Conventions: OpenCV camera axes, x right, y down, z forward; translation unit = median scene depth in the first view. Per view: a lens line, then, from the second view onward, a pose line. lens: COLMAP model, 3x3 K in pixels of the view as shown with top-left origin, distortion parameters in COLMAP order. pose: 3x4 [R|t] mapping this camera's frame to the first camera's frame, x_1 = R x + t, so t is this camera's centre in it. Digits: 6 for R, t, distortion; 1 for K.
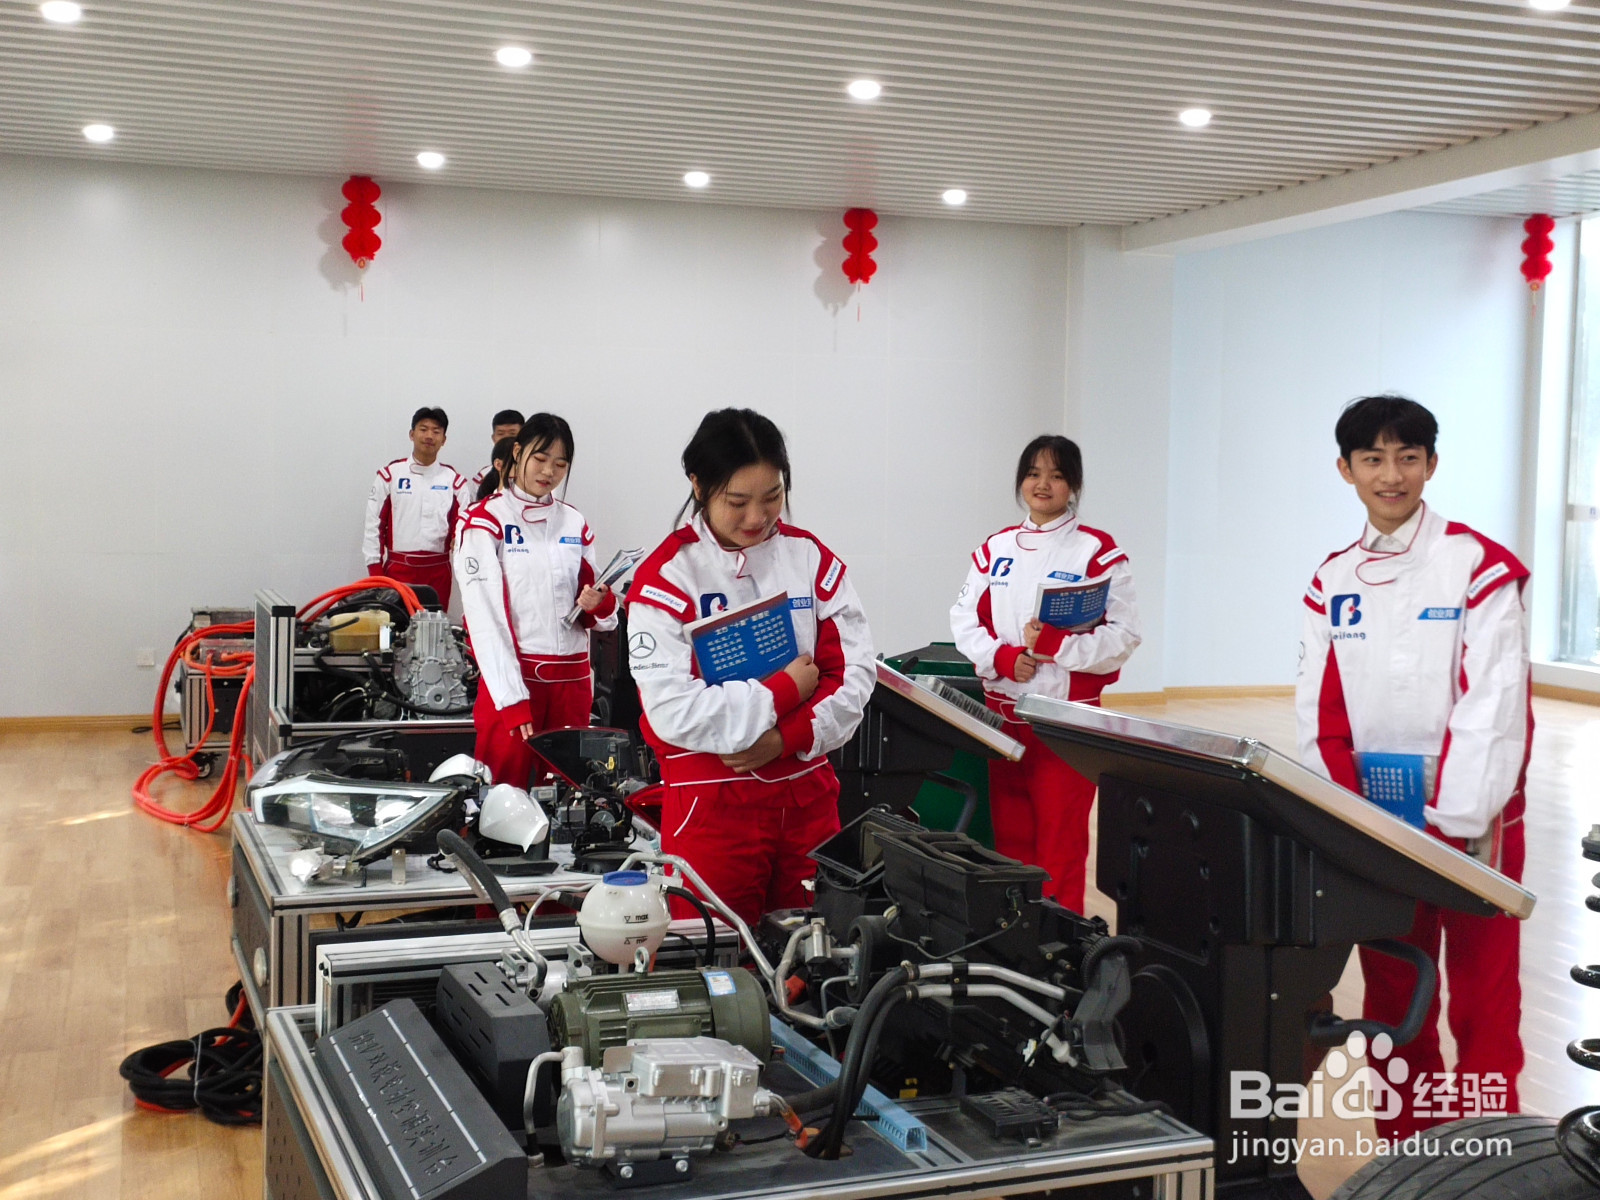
lens RADIAL K [[1965.8, 0, 794.1], [0, 1965.8, 597.4], [0, 0, 1]] dist [0.070777, 0.000000]
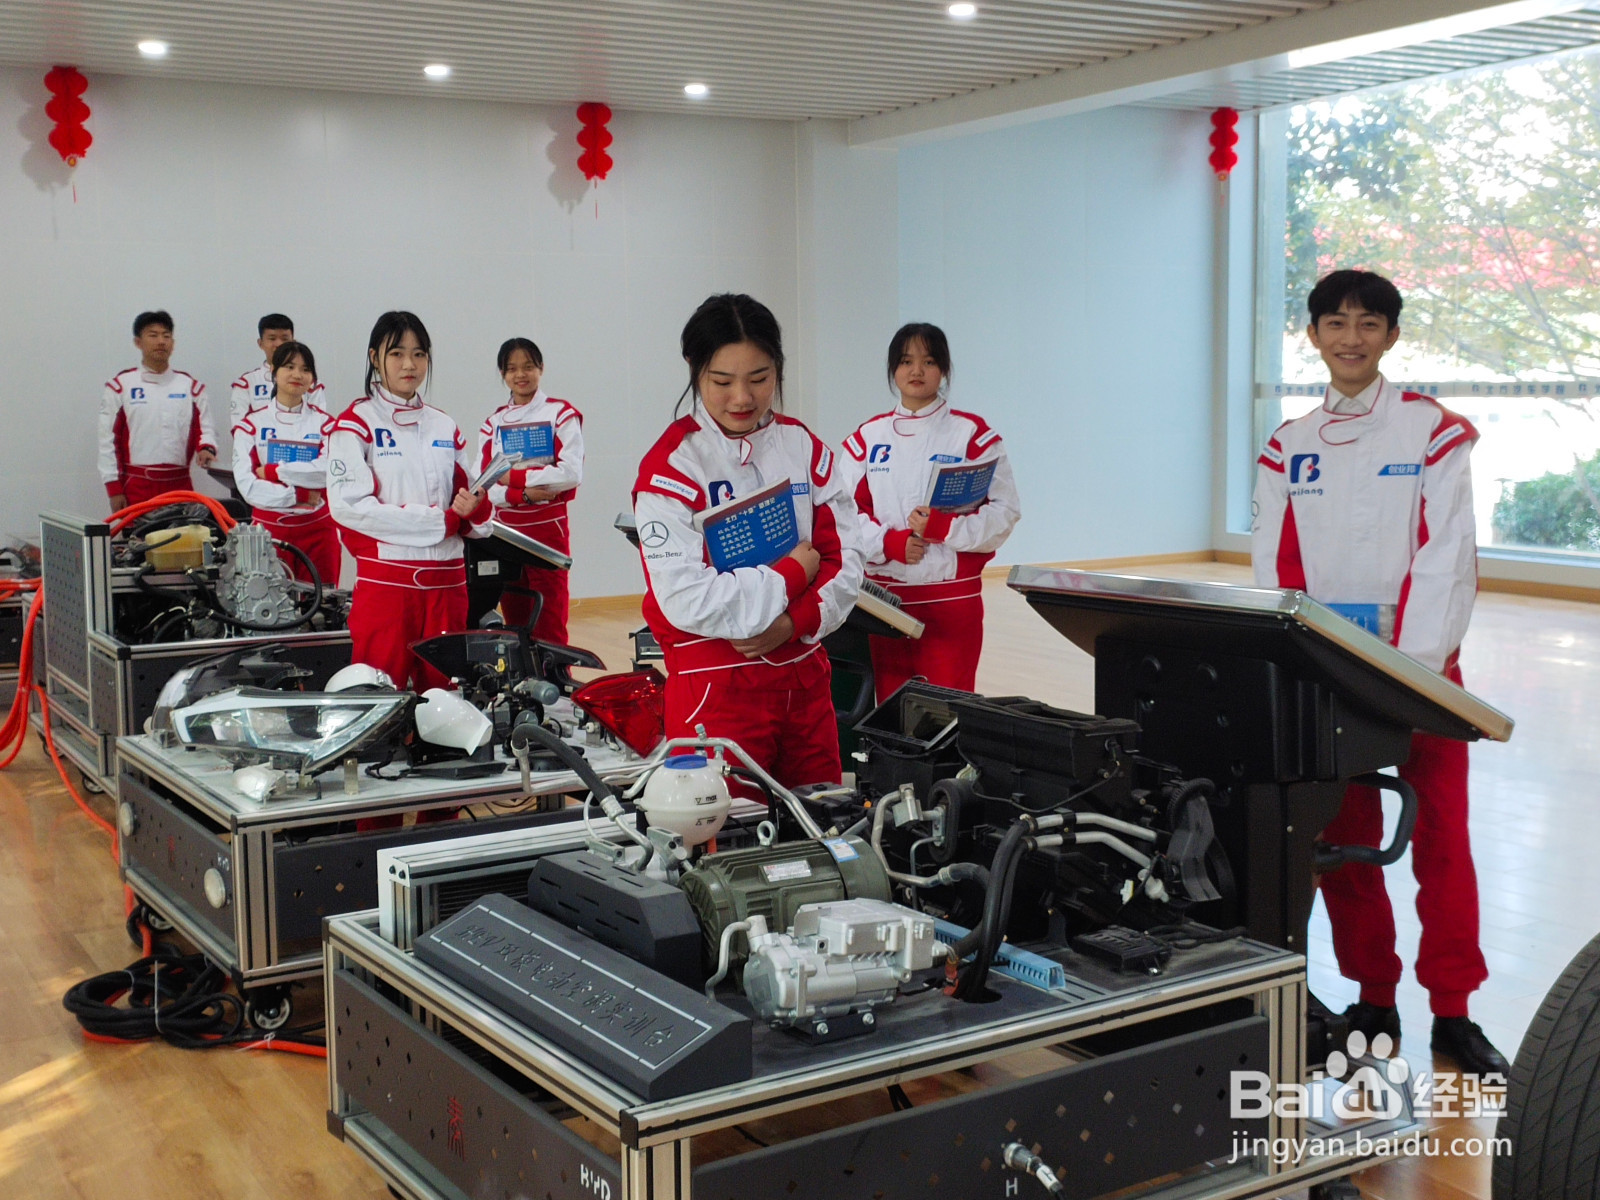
lens RADIAL K [[1965.8, 0, 805.9], [0, 1965.8, 606.2], [0, 0, 1]] dist [0.070777, 0.000000]
pose [[0.980741, -0.052593, 0.188100, -0.158384], [0.042415, 0.997431, 0.057733, 0.004136], [-0.190653, -0.048643, 0.980452, -0.005736]]
